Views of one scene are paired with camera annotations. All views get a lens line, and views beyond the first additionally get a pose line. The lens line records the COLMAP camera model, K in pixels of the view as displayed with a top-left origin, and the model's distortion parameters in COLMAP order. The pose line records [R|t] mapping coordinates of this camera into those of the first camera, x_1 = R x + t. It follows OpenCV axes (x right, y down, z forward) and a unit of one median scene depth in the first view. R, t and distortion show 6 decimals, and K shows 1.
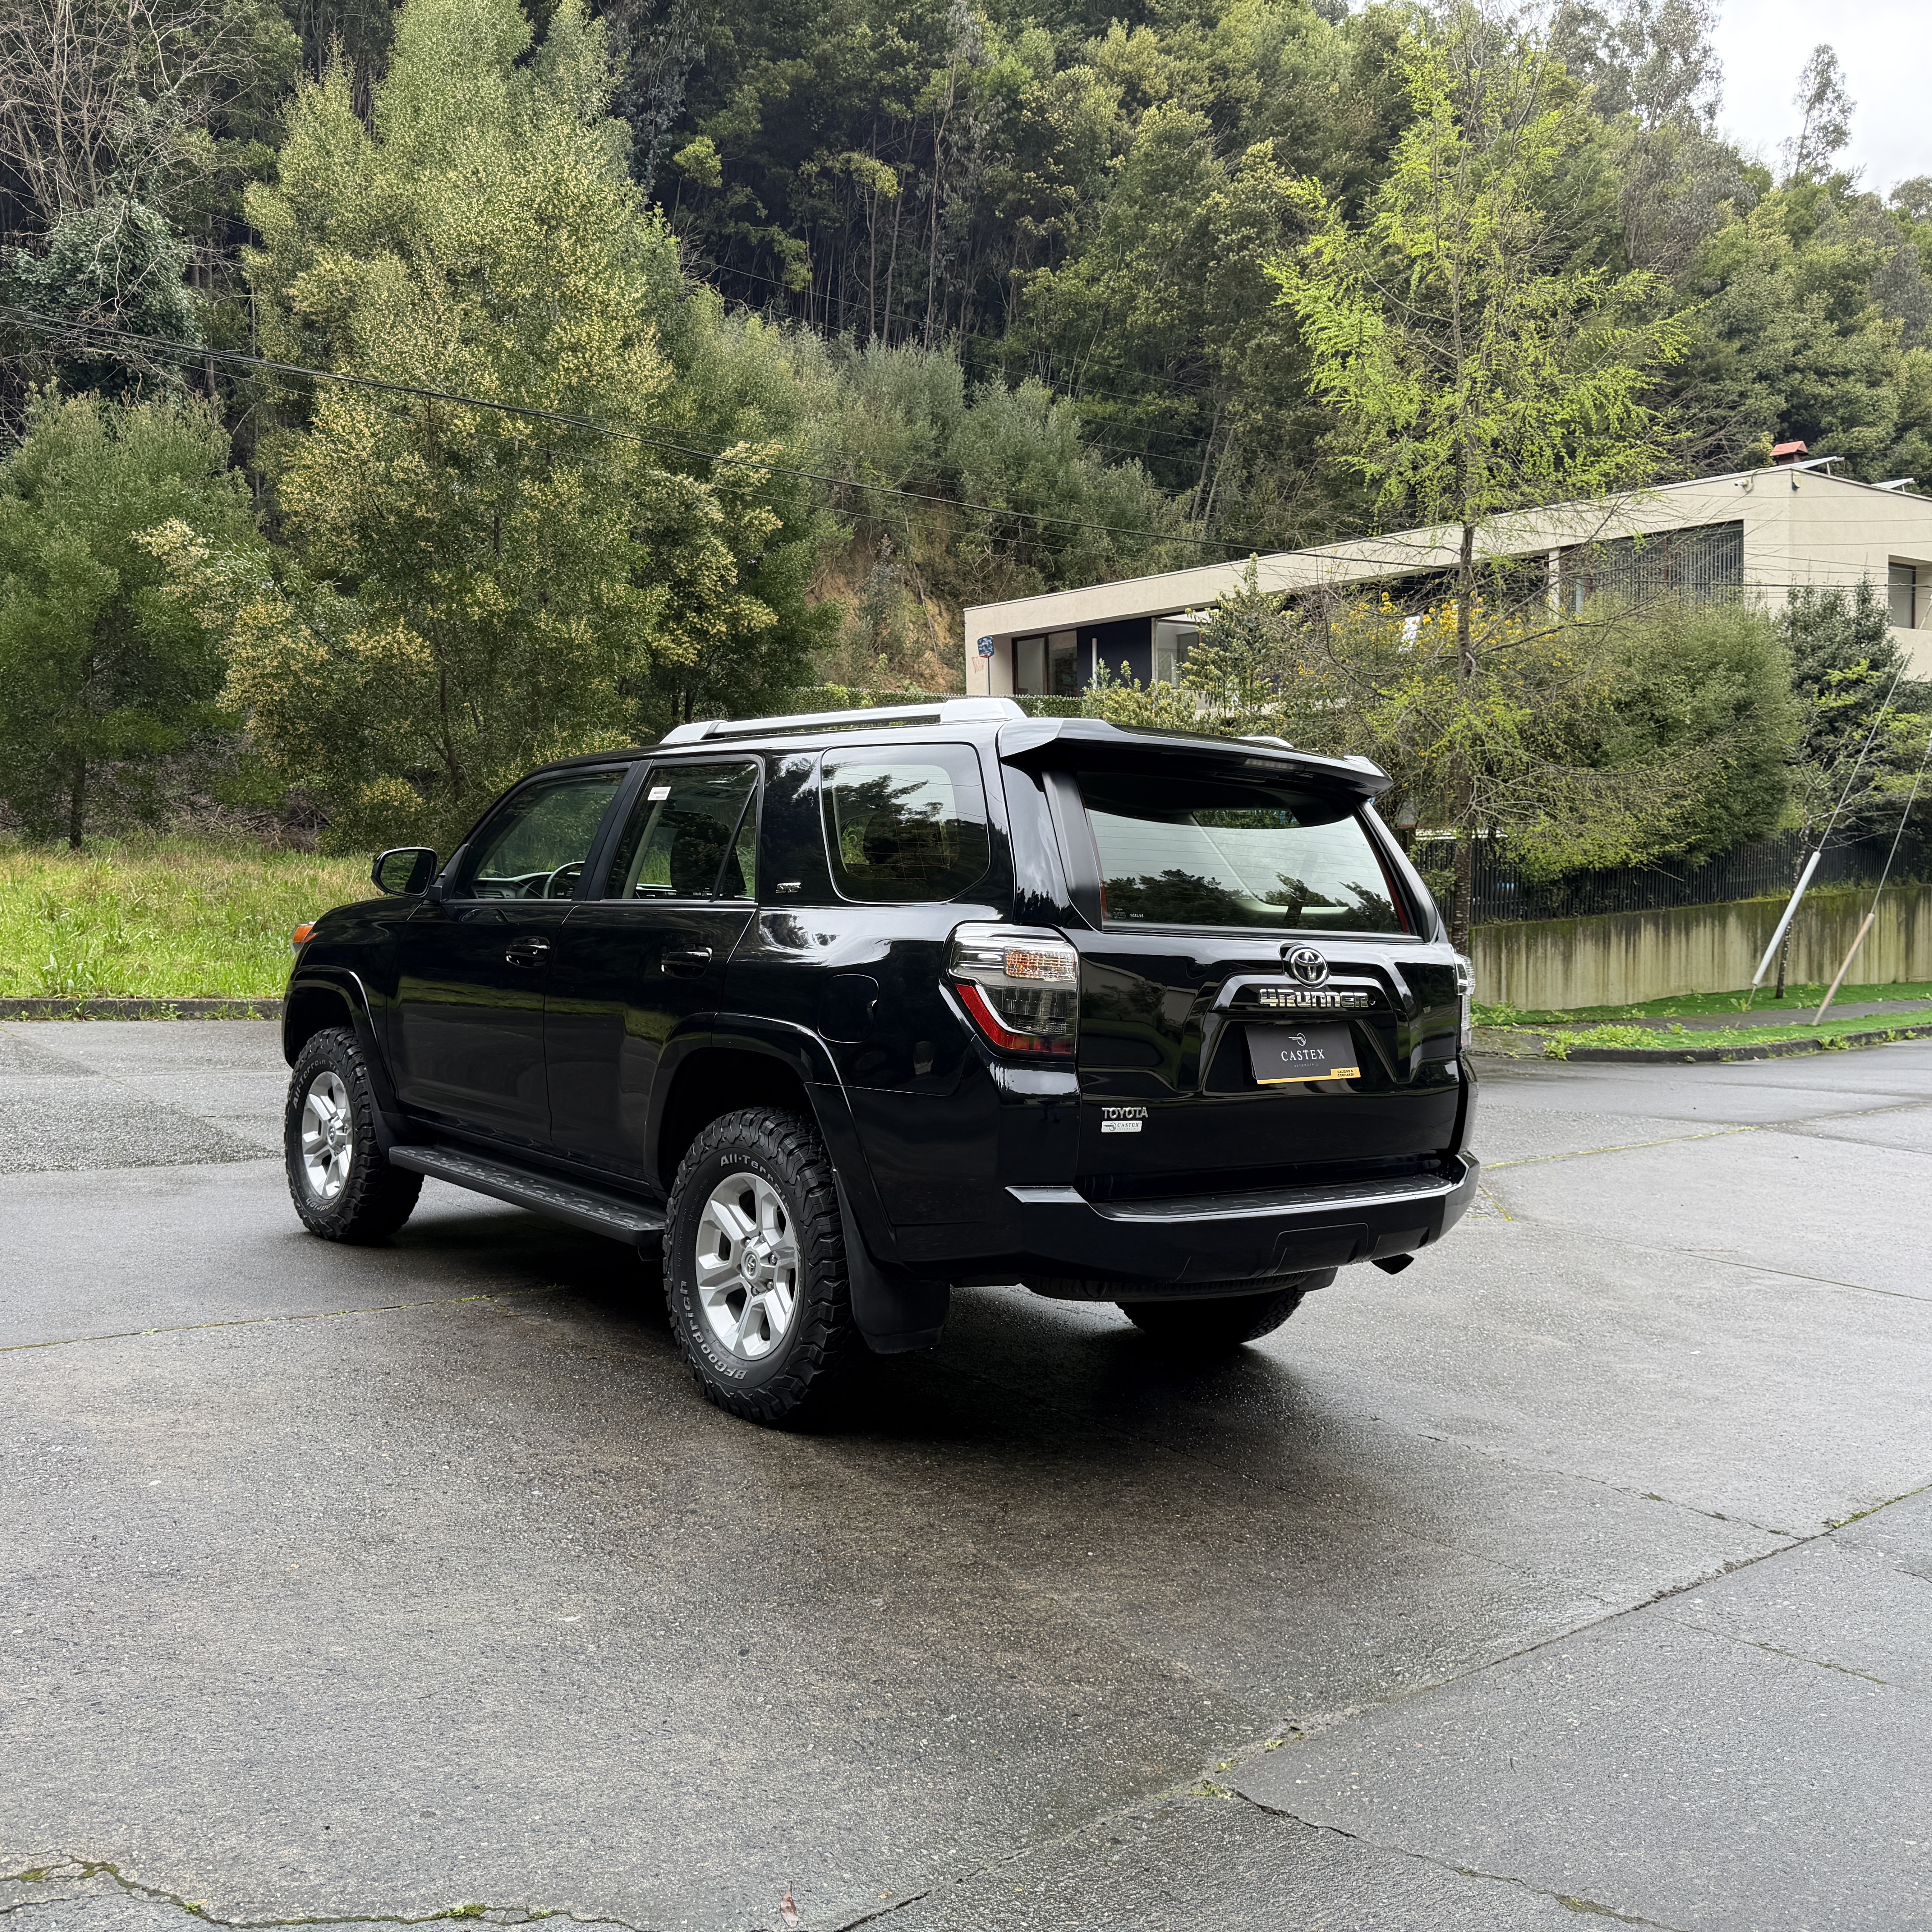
lens RADIAL K [[1810.8, 0, 964.9], [0, 1810.8, 1009.3], [0, 0, 1]] dist [0.125370, -0.203806]
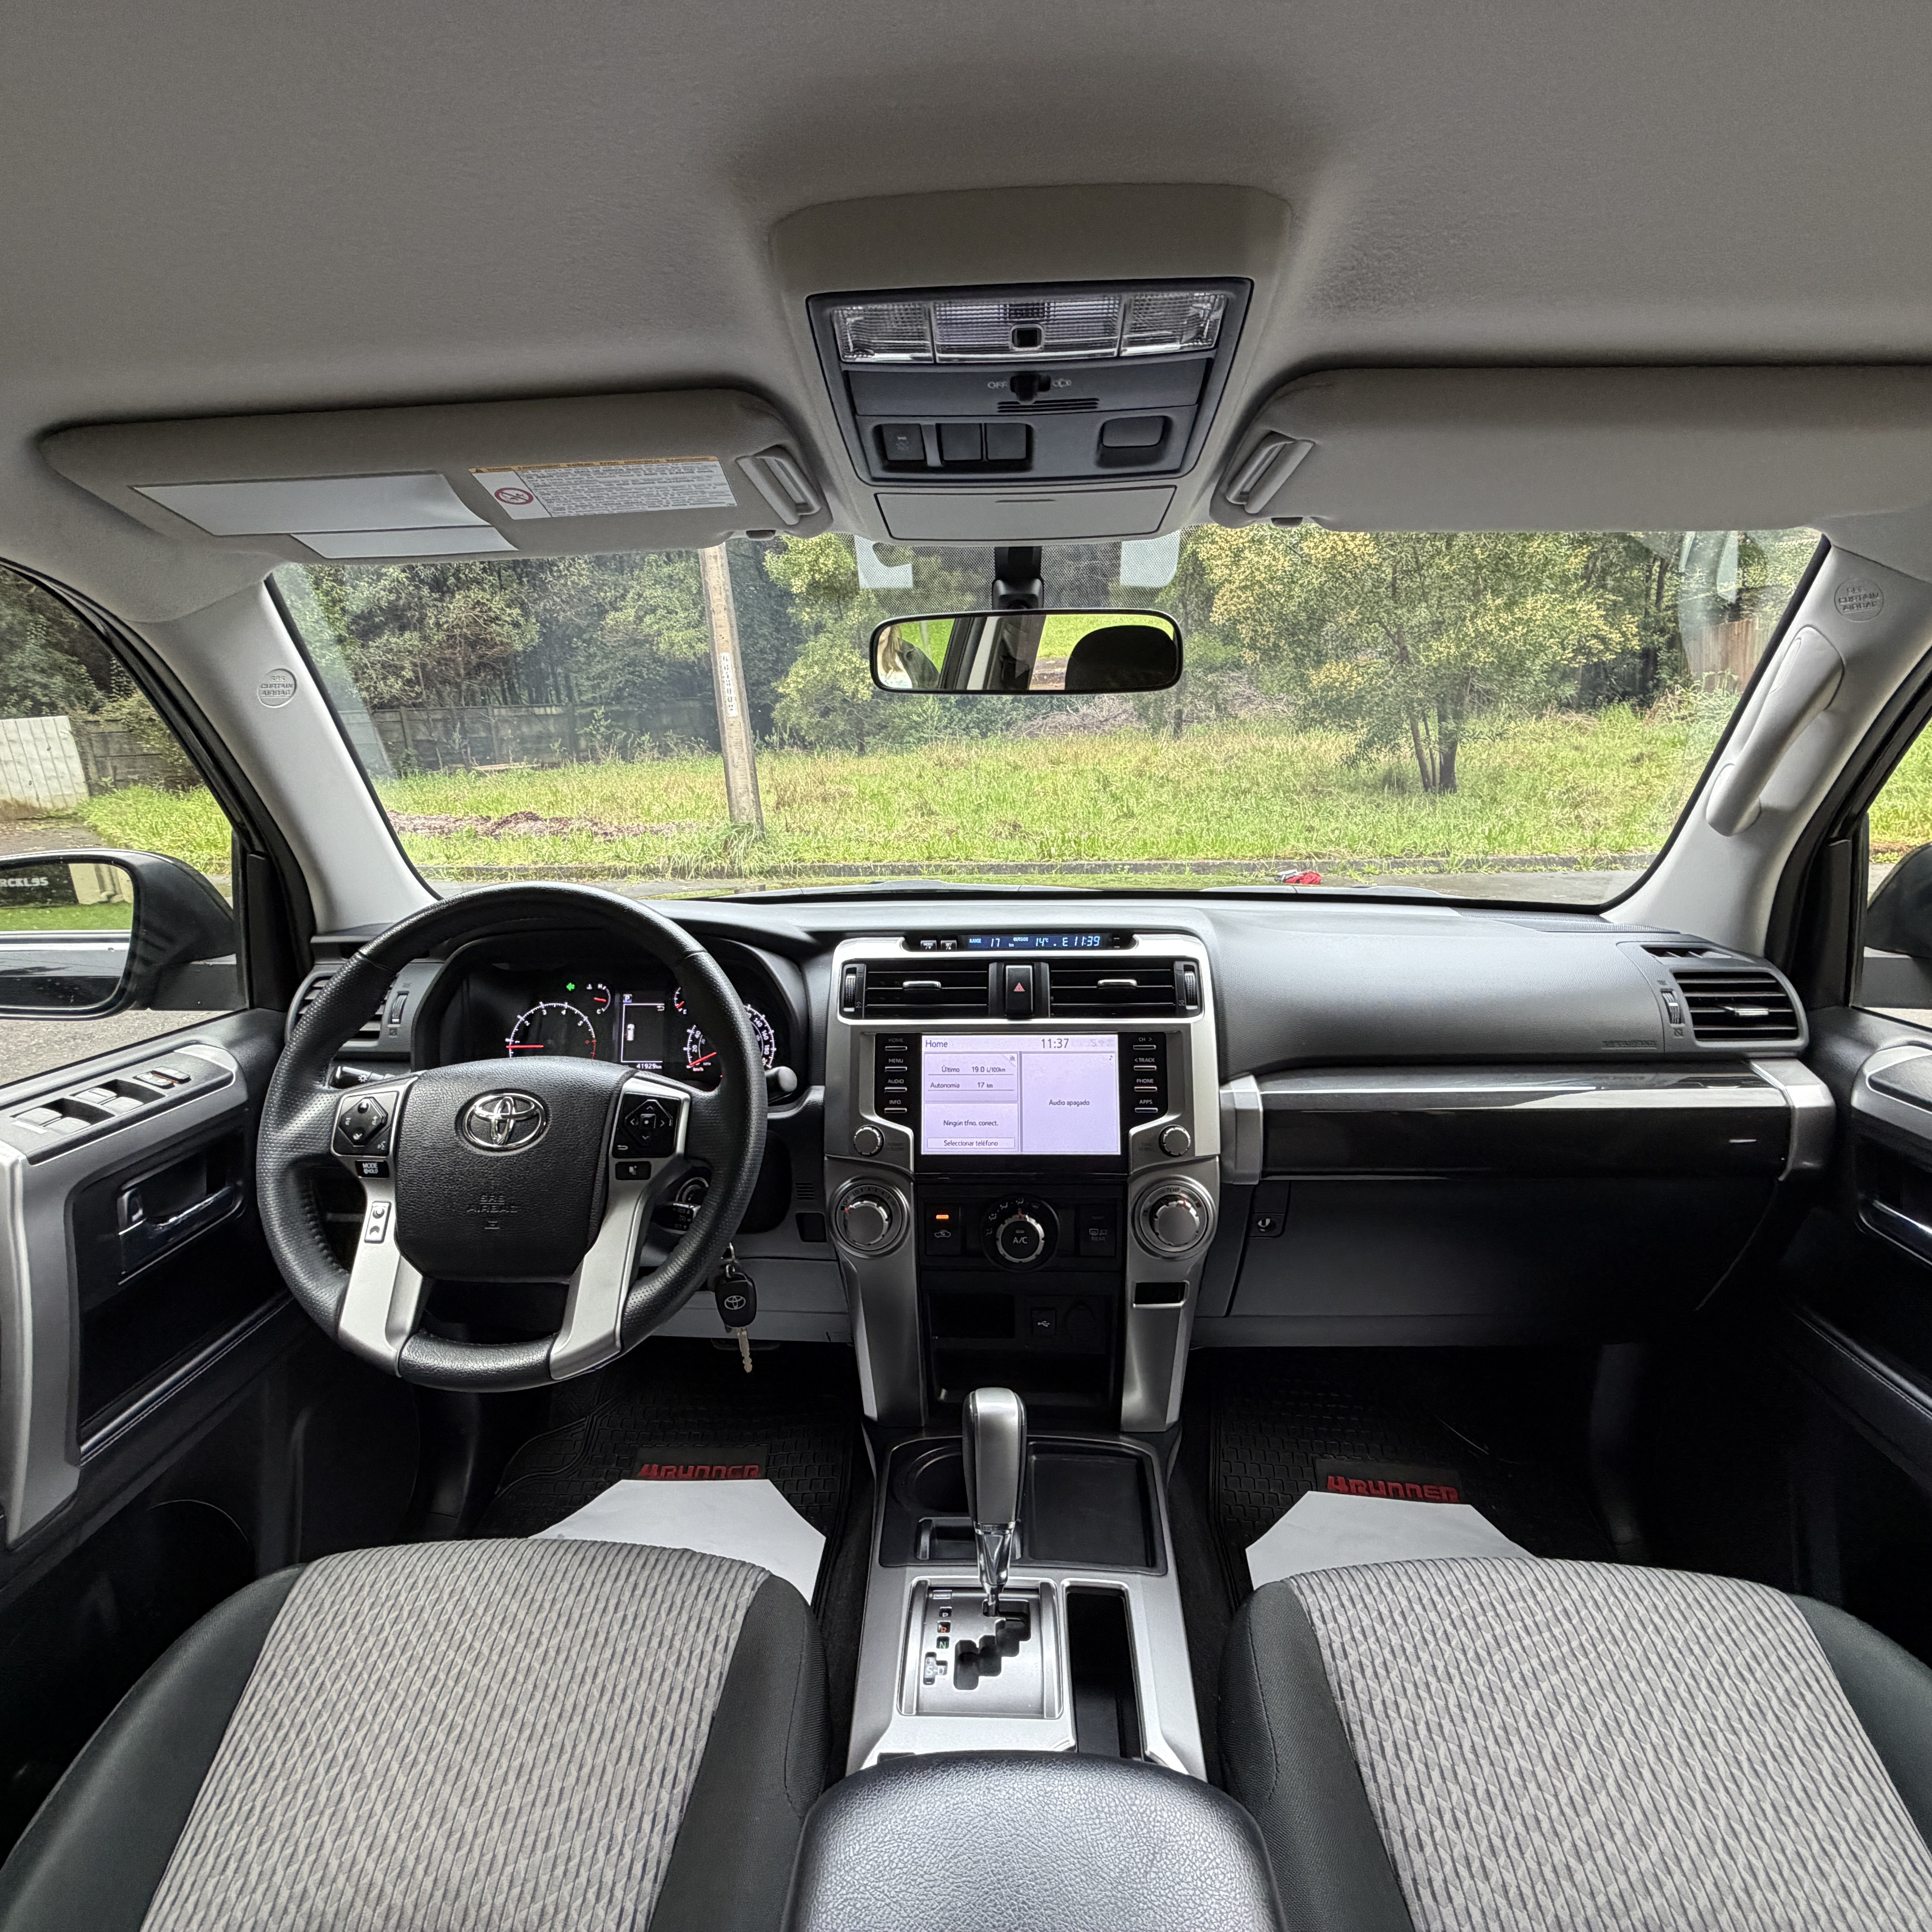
lens RADIAL K [[1029.8, 0, 956.9], [0, 1029.8, 968.0], [0, 0, 1]] dist [-0.013183, 0.015997]
pose [[0.732642, 0.090286, -0.674599, -0.028477], [0.012346, 0.989237, 0.145803, -0.031306], [0.680502, -0.115150, 0.723642, 0.330389]]
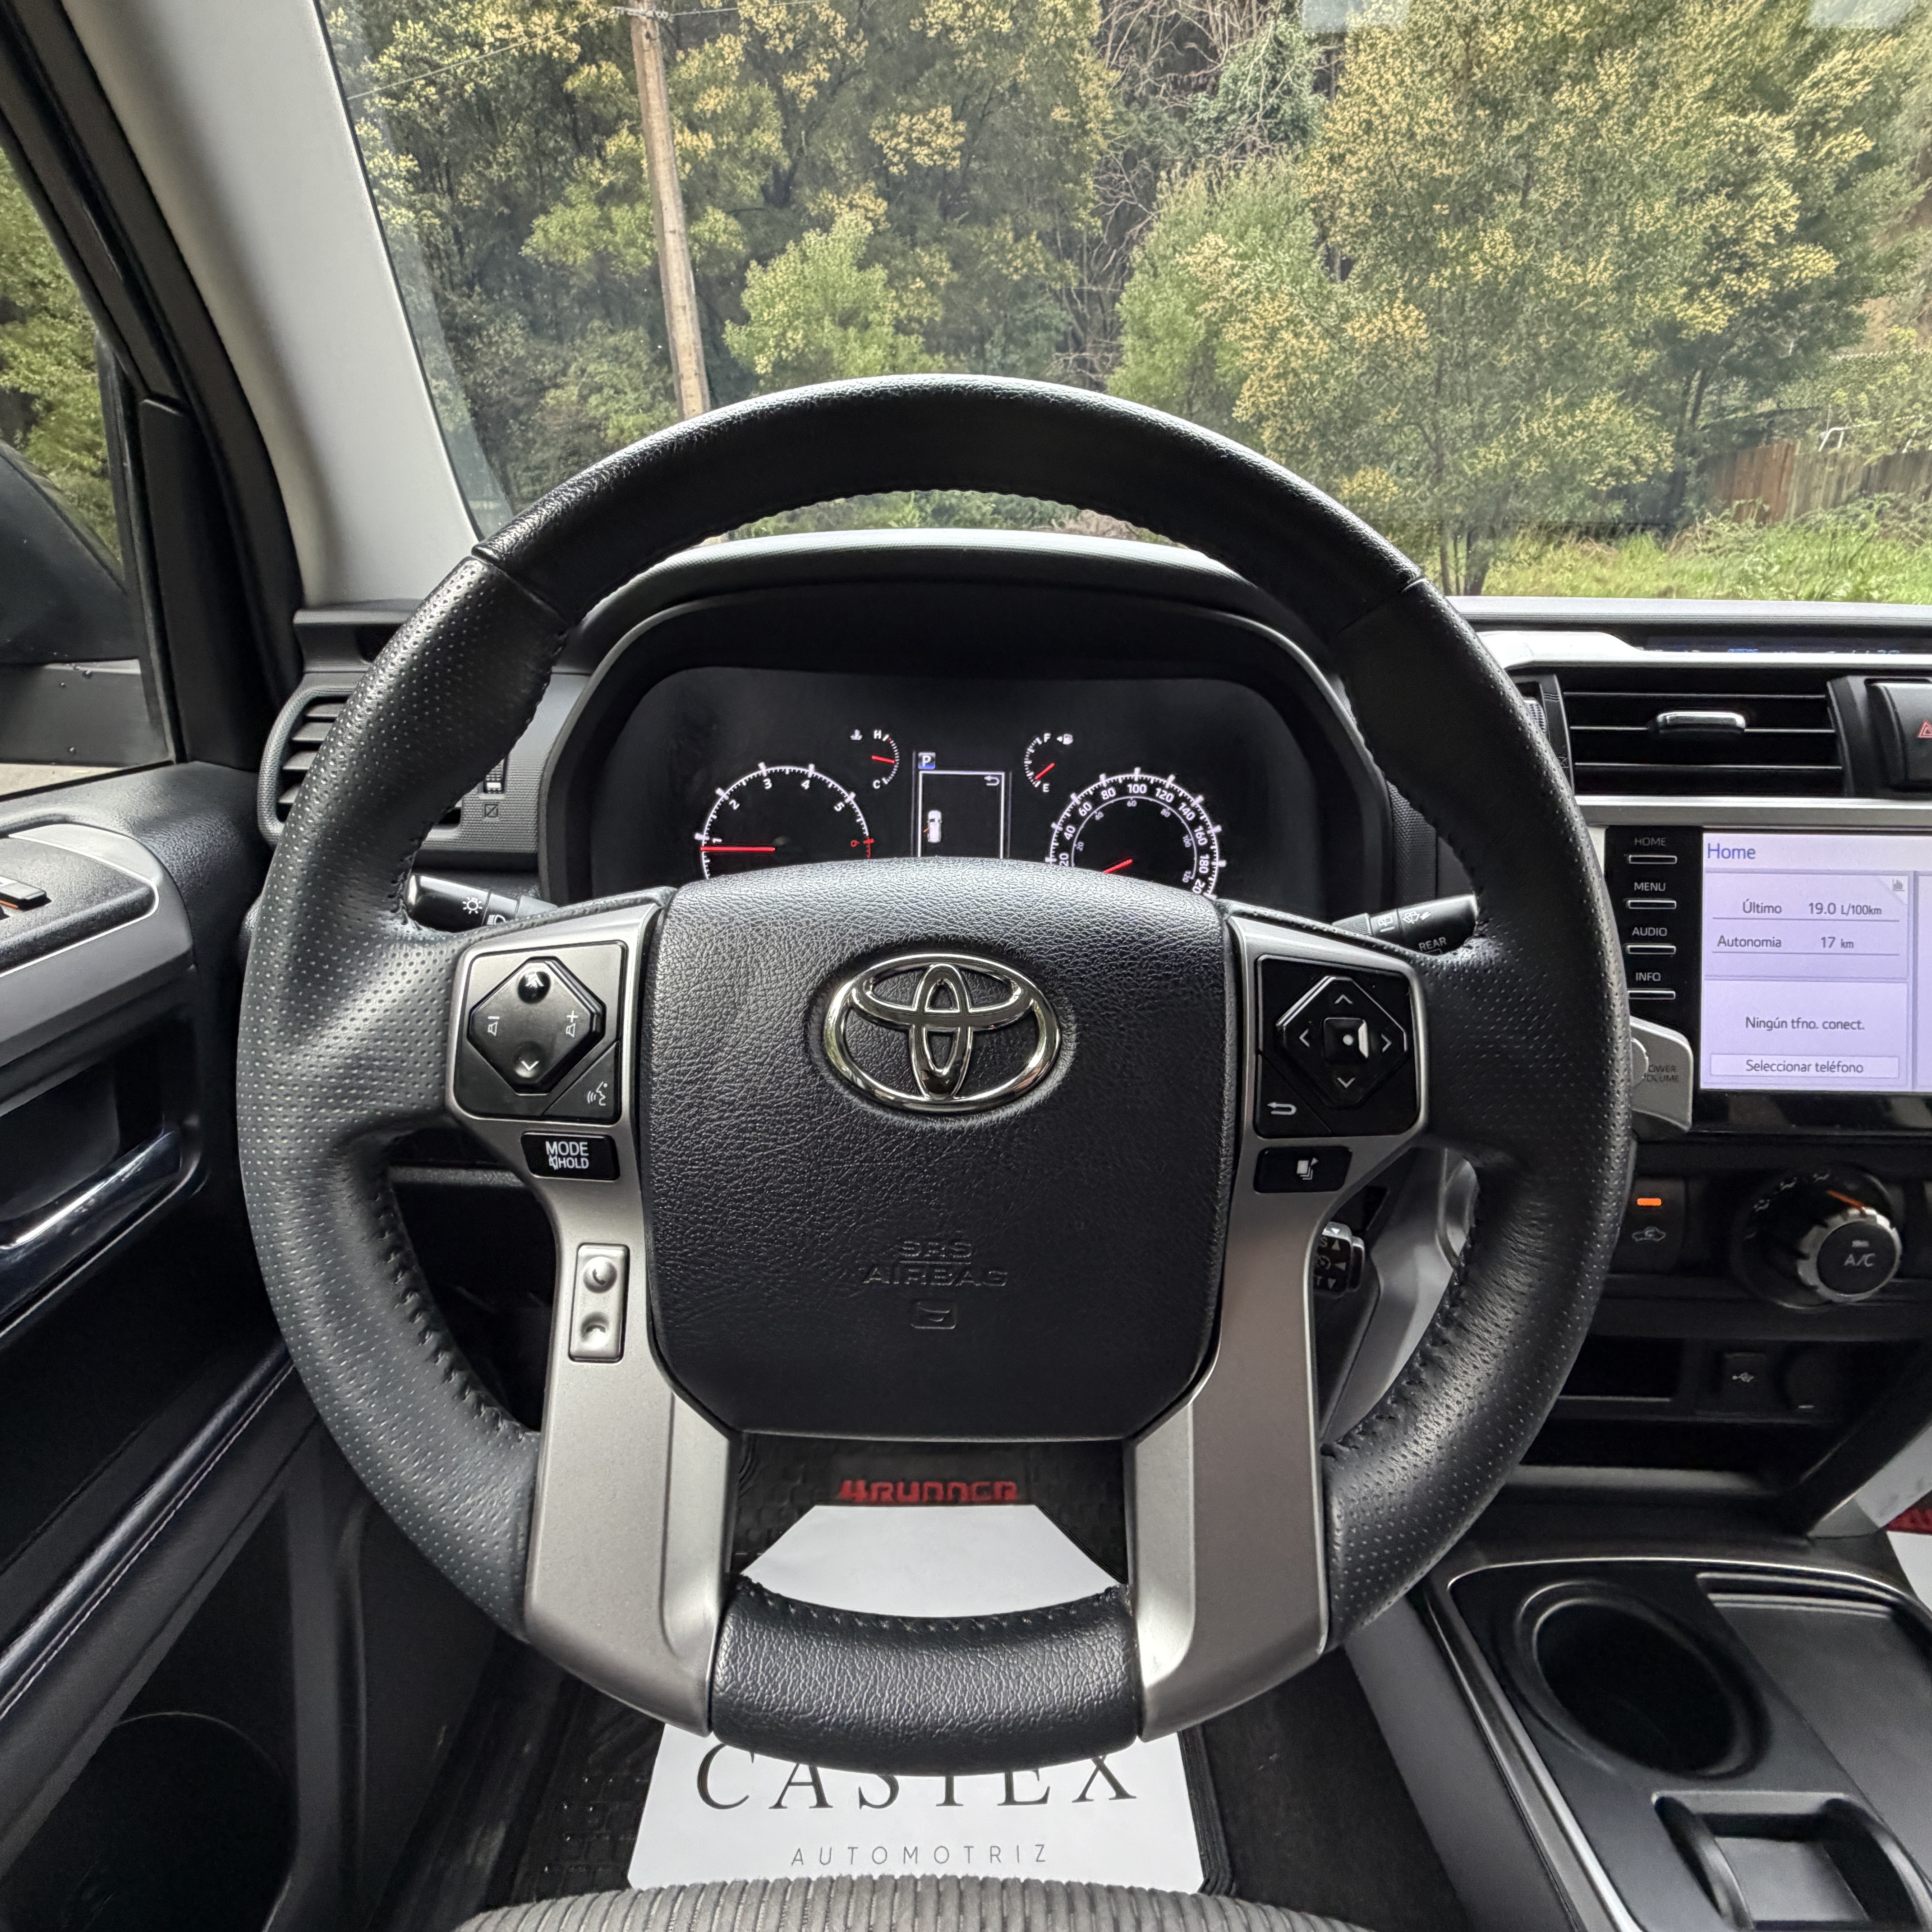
lens RADIAL K [[1032.5, 0, 958.3], [0, 1032.5, 972.6], [0, 0, 1]] dist [-0.004894, 0.001270]
pose [[0.757352, 0.208933, -0.618679, -0.061005], [-0.015121, 0.952790, 0.303254, -0.024514], [0.652831, -0.220315, 0.724757, 0.336989]]
